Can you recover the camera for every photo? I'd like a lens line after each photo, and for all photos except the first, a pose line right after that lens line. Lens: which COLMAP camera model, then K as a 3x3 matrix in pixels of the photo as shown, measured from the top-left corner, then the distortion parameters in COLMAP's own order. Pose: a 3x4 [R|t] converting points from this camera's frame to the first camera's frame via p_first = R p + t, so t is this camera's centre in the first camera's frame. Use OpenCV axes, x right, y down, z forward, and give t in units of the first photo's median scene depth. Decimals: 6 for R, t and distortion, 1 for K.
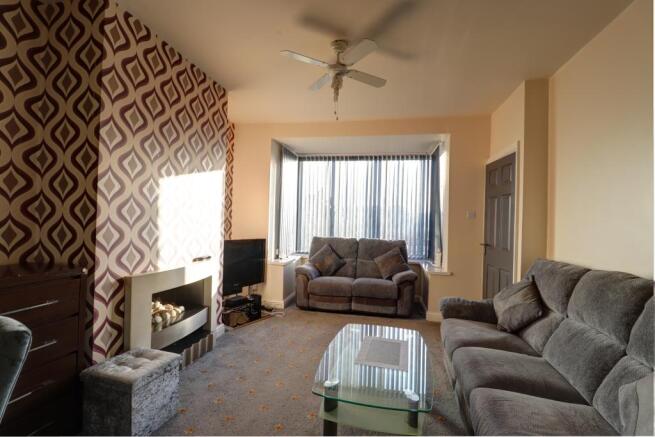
lens RADIAL K [[305.9, 0, 327.5], [0, 305.9, 218.5], [0, 0, 1]] dist [-0.000892, -0.011340]
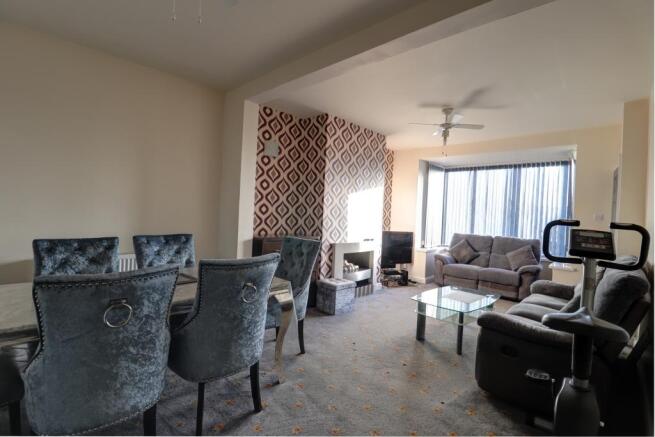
lens RADIAL K [[305.9, 0, 327.5], [0, 305.9, 218.5], [0, 0, 1]] dist [-0.000892, -0.011340]
pose [[0.849877, 0.019049, -0.526637, 0.216927], [-0.019789, 0.999795, 0.004228, 0.006653], [0.526609, 0.006829, 0.850080, -0.427372]]
